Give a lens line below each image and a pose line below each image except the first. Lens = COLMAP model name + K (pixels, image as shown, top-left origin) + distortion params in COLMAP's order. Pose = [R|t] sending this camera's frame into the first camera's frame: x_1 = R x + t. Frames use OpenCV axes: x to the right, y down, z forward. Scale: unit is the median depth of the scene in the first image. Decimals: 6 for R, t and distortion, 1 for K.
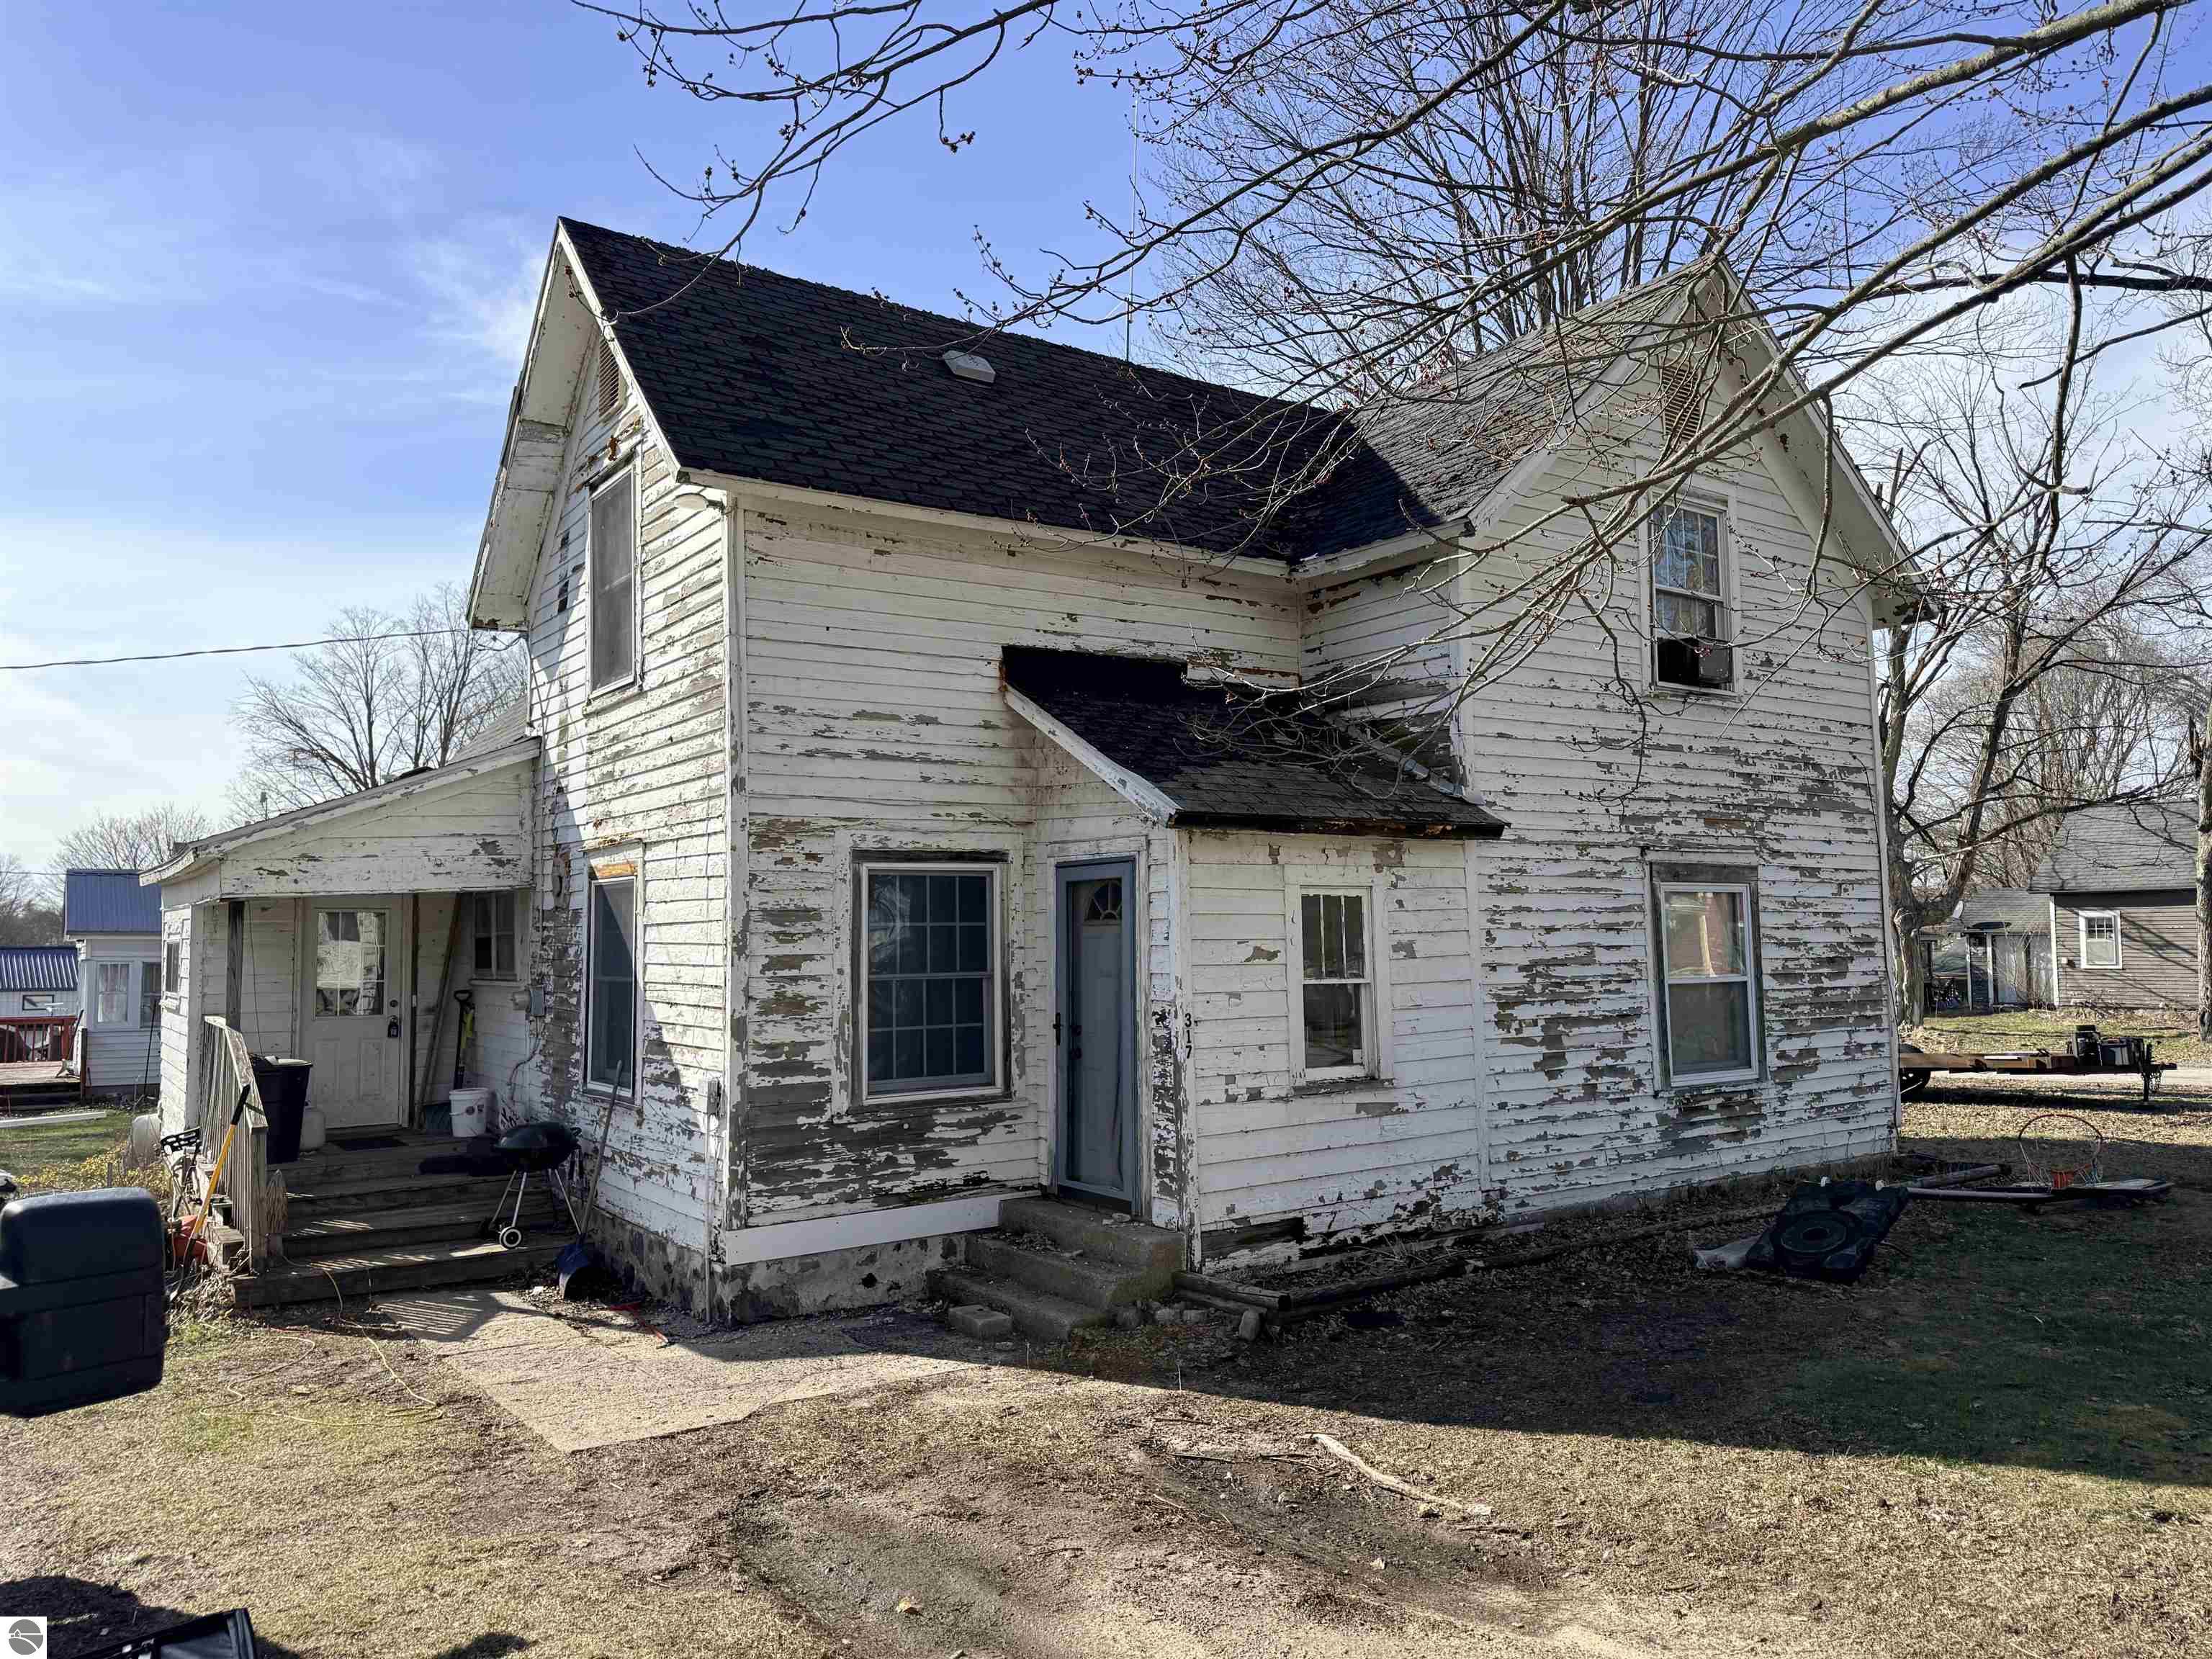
lens RADIAL K [[1557.4, 0, 1106.0], [0, 1557.4, 829.5], [0, 0, 1]] dist [0.206322, -0.406227]
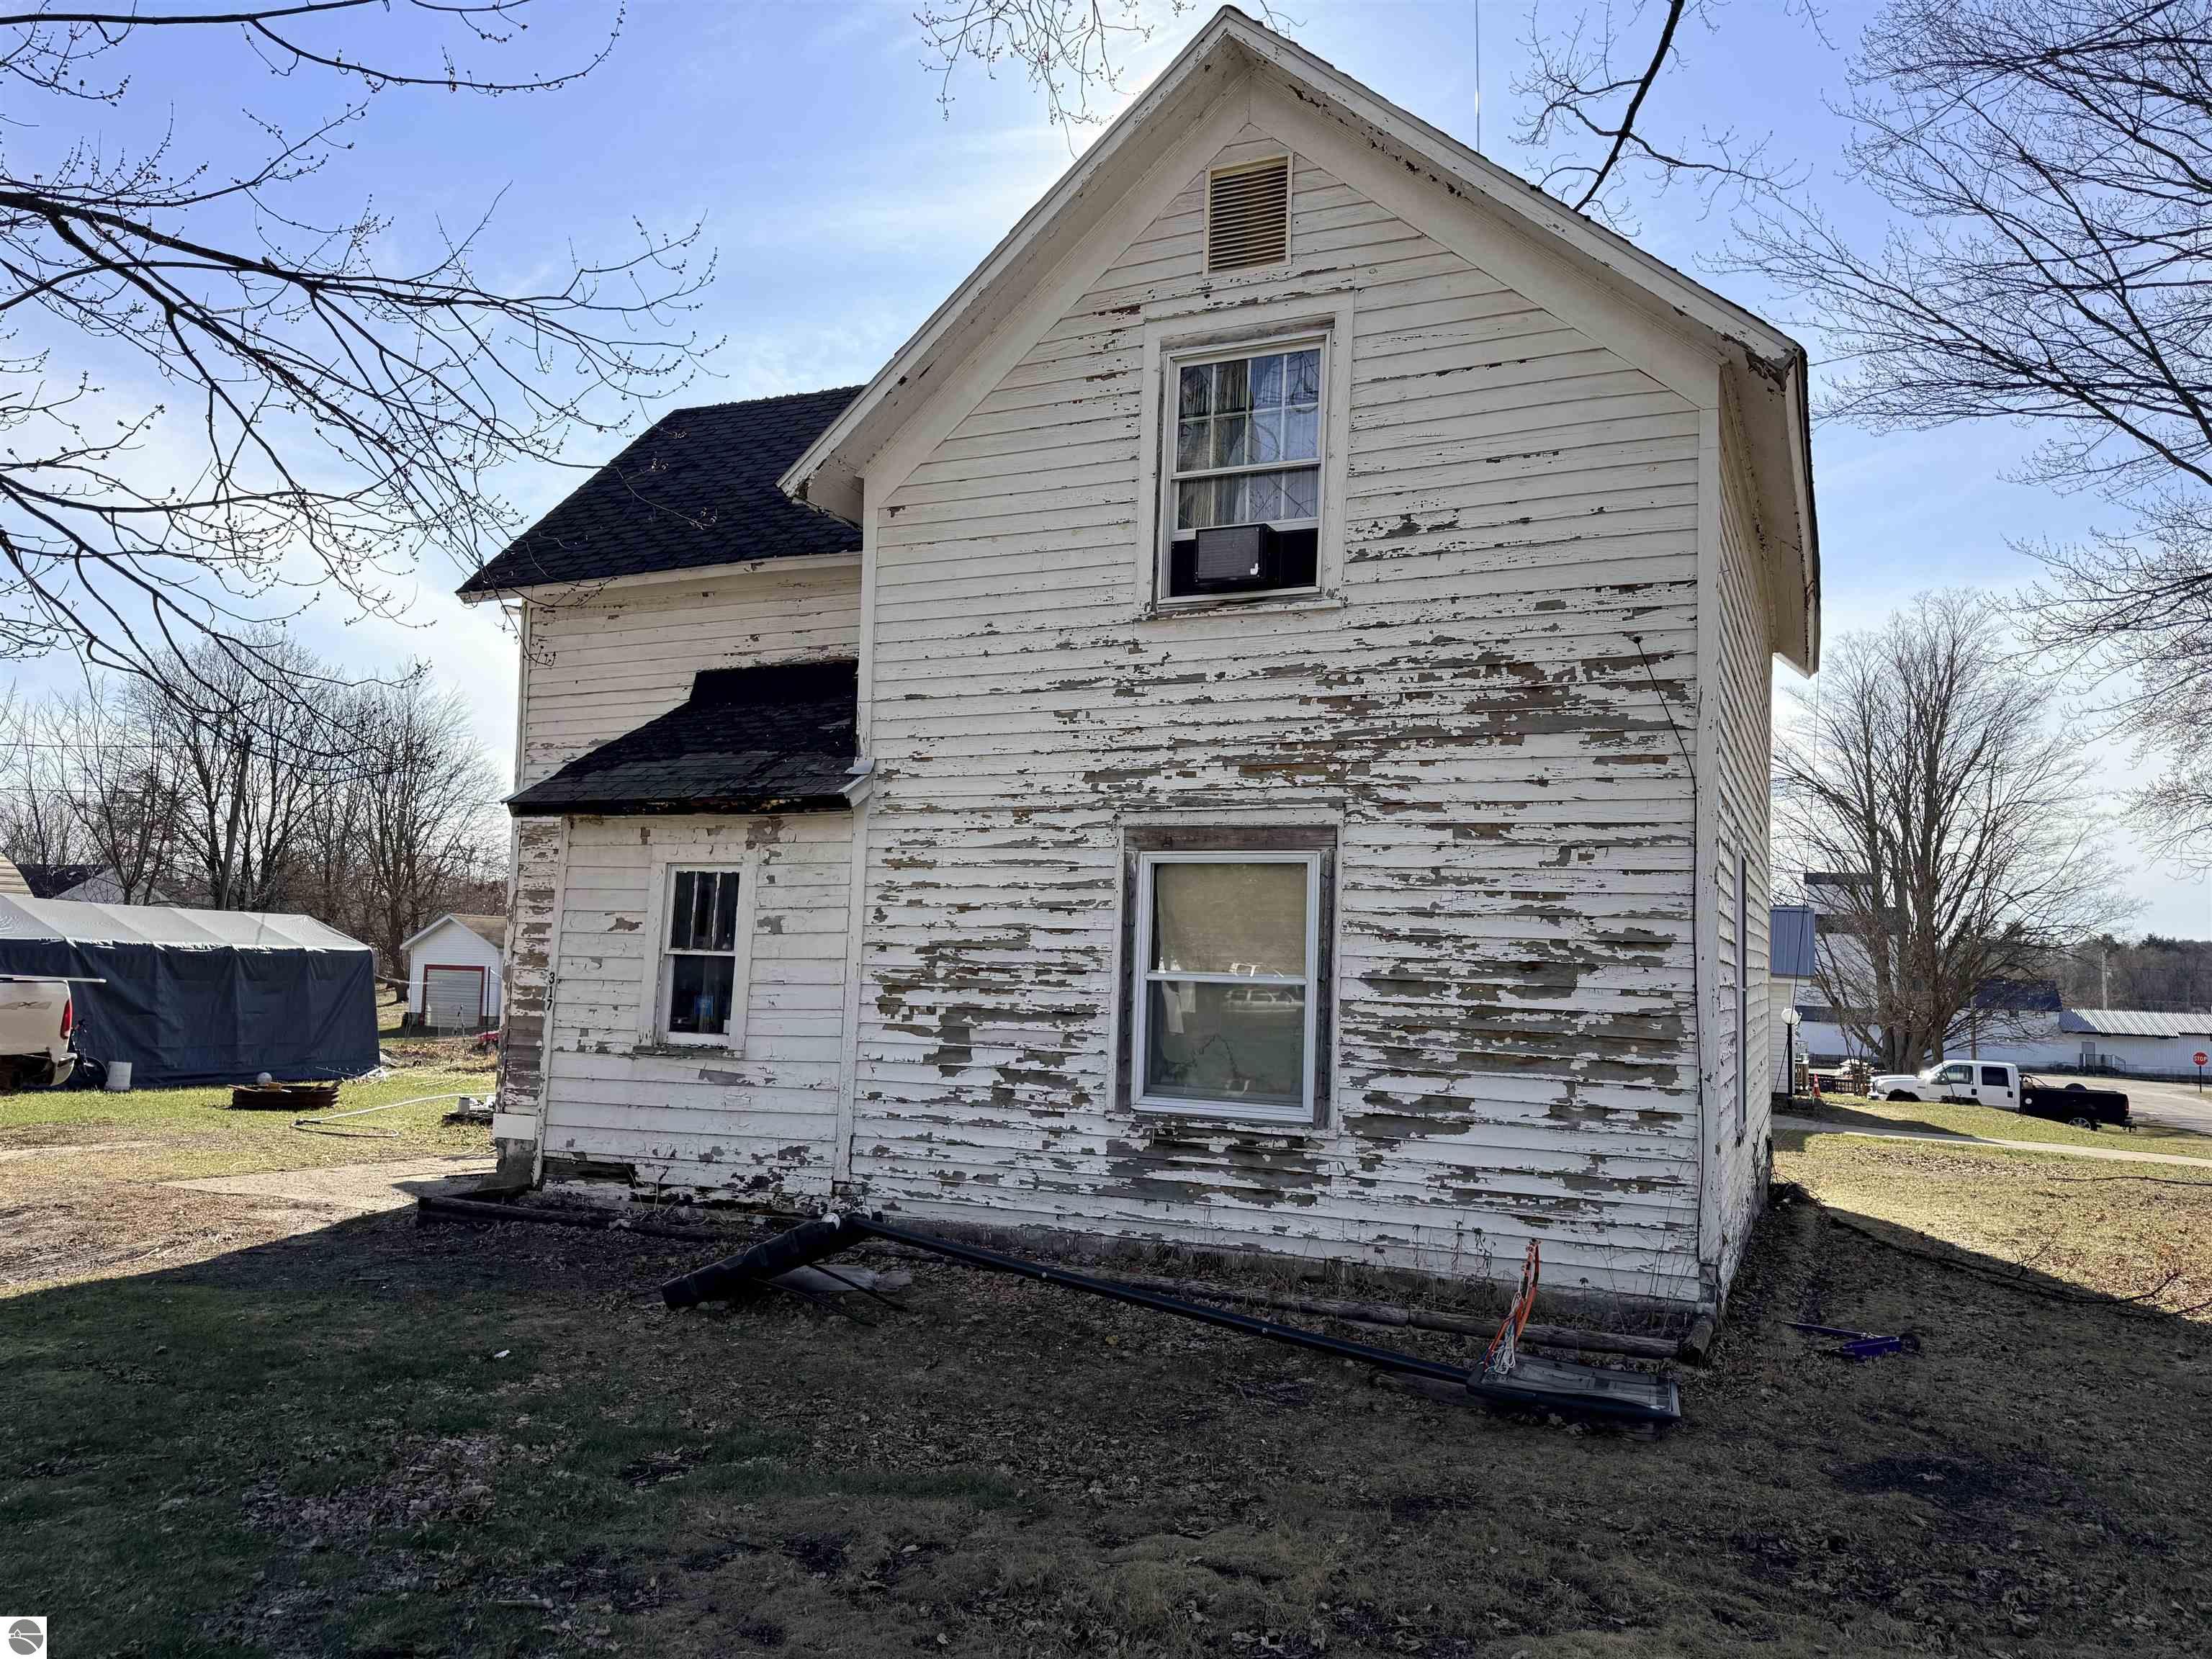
lens RADIAL K [[1557.4, 0, 1106.0], [0, 1557.4, 829.5], [0, 0, 1]] dist [0.206322, -0.406227]
pose [[0.497872, -0.045638, -0.866049, 1.073249], [0.026423, 0.998949, -0.037451, 0.053871], [0.866848, -0.004238, 0.498555, 0.627296]]
